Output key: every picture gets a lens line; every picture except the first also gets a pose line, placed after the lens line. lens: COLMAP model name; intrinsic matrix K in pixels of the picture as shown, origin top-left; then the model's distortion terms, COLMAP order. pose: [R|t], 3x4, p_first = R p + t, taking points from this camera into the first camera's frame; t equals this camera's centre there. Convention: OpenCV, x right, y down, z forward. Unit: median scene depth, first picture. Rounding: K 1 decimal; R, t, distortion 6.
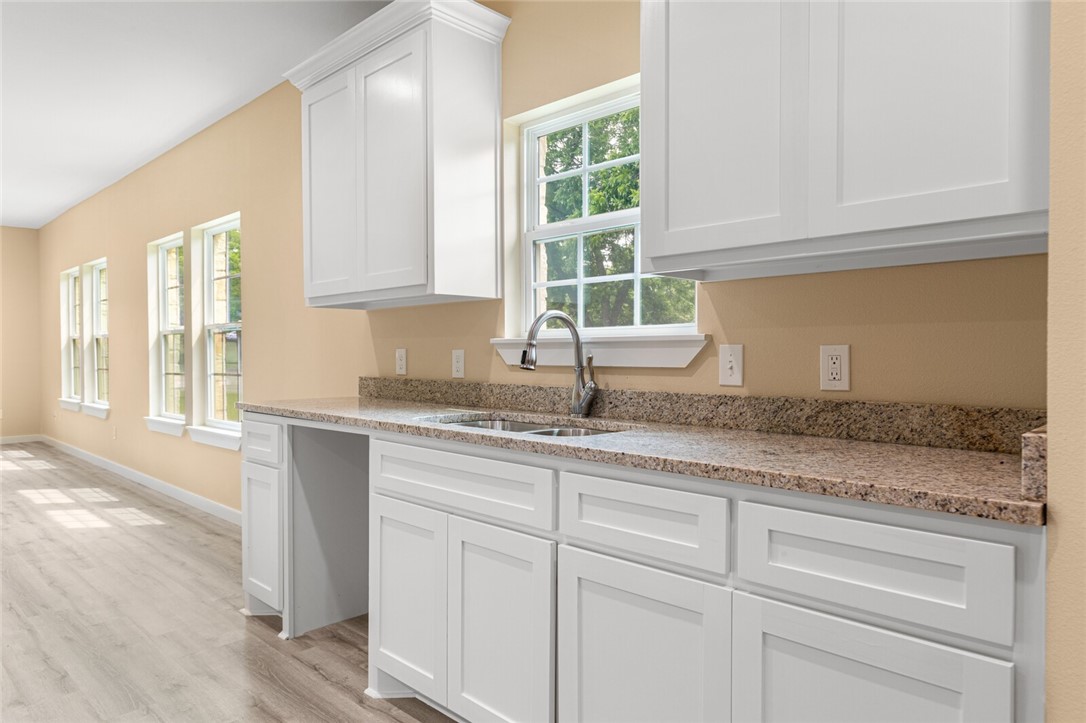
lens RADIAL K [[691.4, 0, 550.6], [0, 691.4, 370.3], [0, 0, 1]] dist [0.010318, 0.001732]
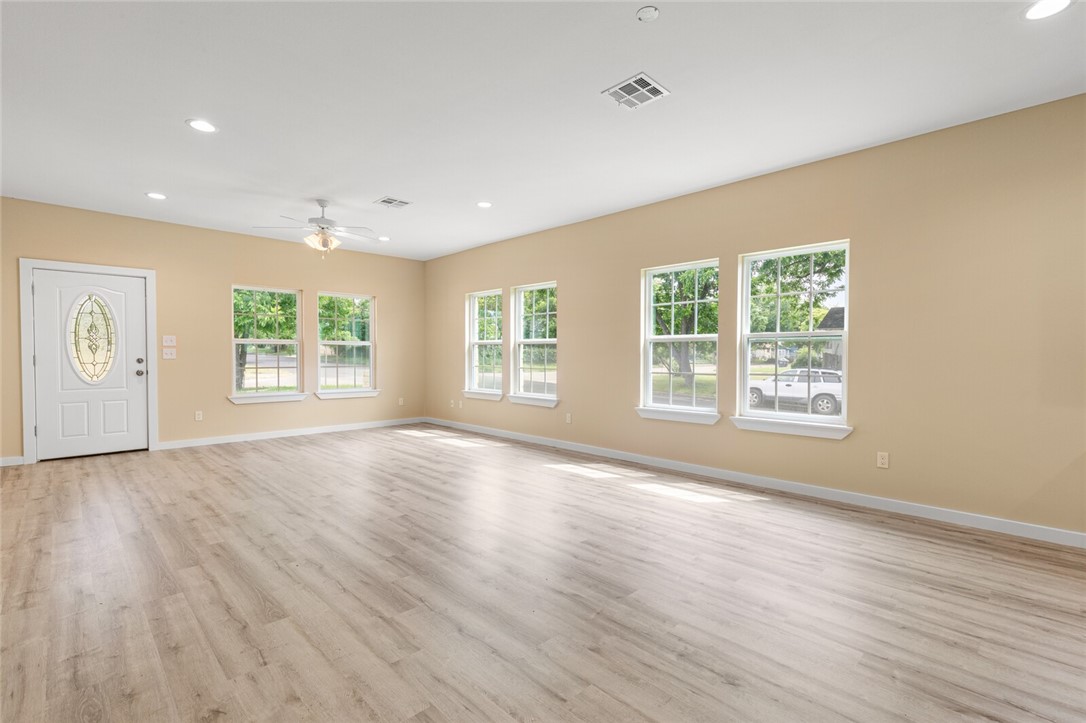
lens RADIAL K [[489.5, 0, 551.3], [0, 489.5, 368.2], [0, 0, 1]] dist [0.009707, -0.000619]
pose [[0.999813, 0.005654, -0.018505, -1.550793], [-0.005652, 0.999984, 0.000153, -0.006728], [0.018506, -0.000049, 0.999829, 0.233191]]
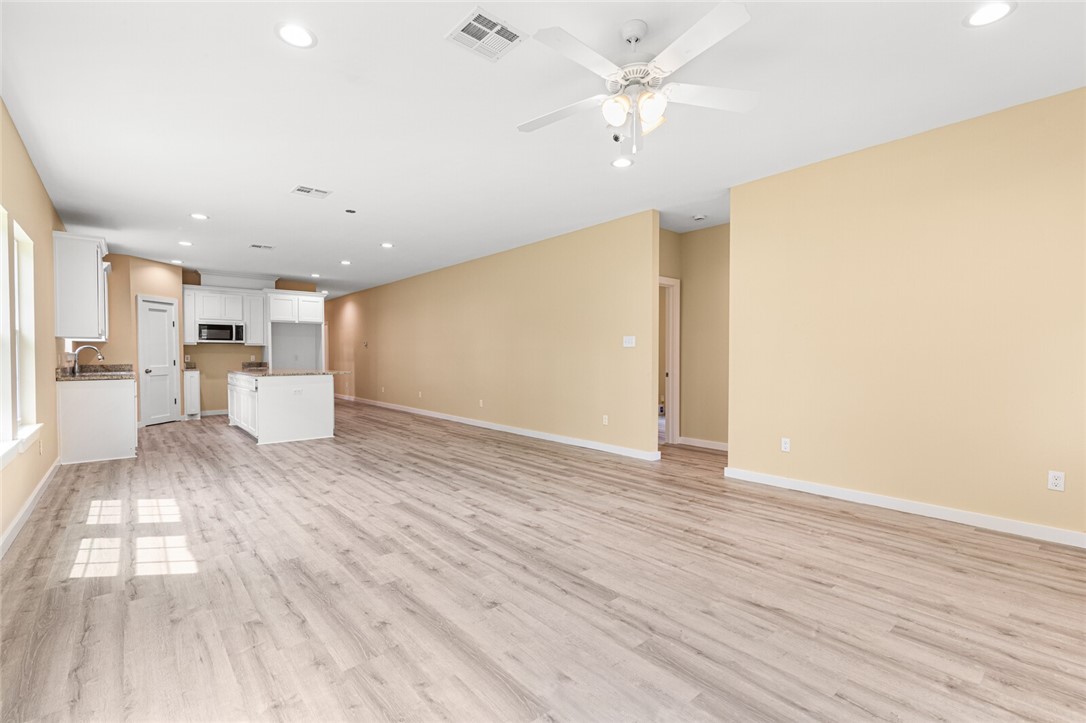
lens RADIAL K [[489.5, 0, 548.2], [0, 489.5, 360.6], [0, 0, 1]] dist [0.009707, -0.000619]
pose [[-0.995451, 0.002104, 0.095255, -2.381152], [0.005596, 0.999321, 0.036412, -0.076894], [-0.095114, 0.036780, -0.994787, 2.959799]]
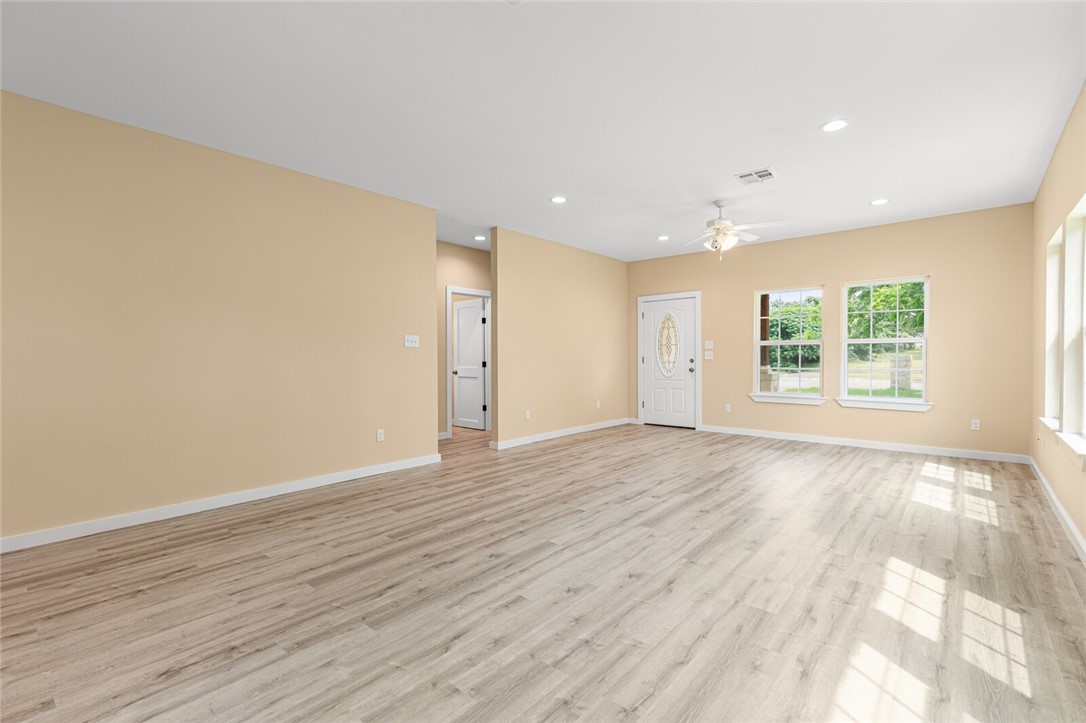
lens RADIAL K [[489.5, 0, 550.9], [0, 489.5, 360.3], [0, 0, 1]] dist [0.009707, -0.000619]
pose [[0.068762, 0.010630, -0.997576, -0.652050], [-0.023861, 0.999675, 0.009008, -0.036082], [0.997348, 0.023184, 0.068993, 1.314131]]
